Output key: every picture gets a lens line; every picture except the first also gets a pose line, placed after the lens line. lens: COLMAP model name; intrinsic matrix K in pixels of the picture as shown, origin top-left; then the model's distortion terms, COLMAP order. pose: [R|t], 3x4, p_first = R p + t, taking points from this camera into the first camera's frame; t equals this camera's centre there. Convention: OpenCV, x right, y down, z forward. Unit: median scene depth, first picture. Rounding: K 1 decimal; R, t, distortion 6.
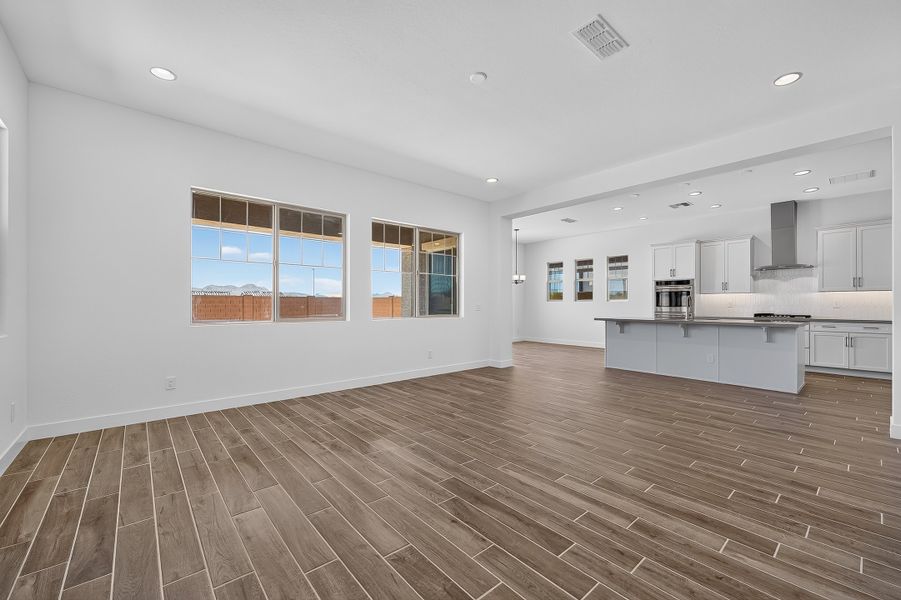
lens RADIAL K [[366.7, 0, 421.8], [0, 366.7, 305.0], [0, 0, 1]] dist [0.008056, -0.000252]
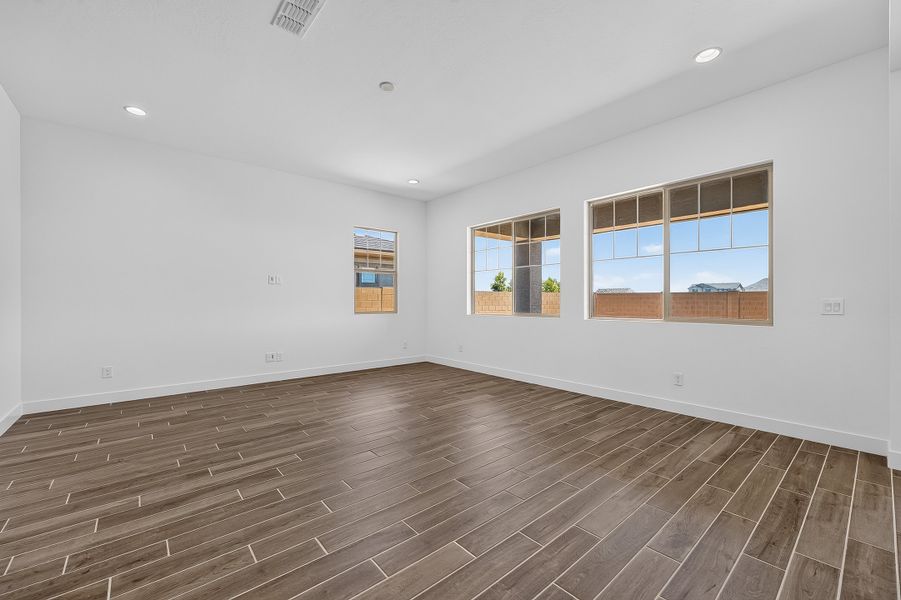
lens RADIAL K [[366.7, 0, 475.8], [0, 366.7, 302.3], [0, 0, 1]] dist [0.008056, -0.000252]
pose [[0.059629, 0.003534, -0.998214, 1.499667], [-0.001175, 0.999993, 0.003470, -0.000258], [0.998220, 0.000966, 0.059633, 1.454828]]
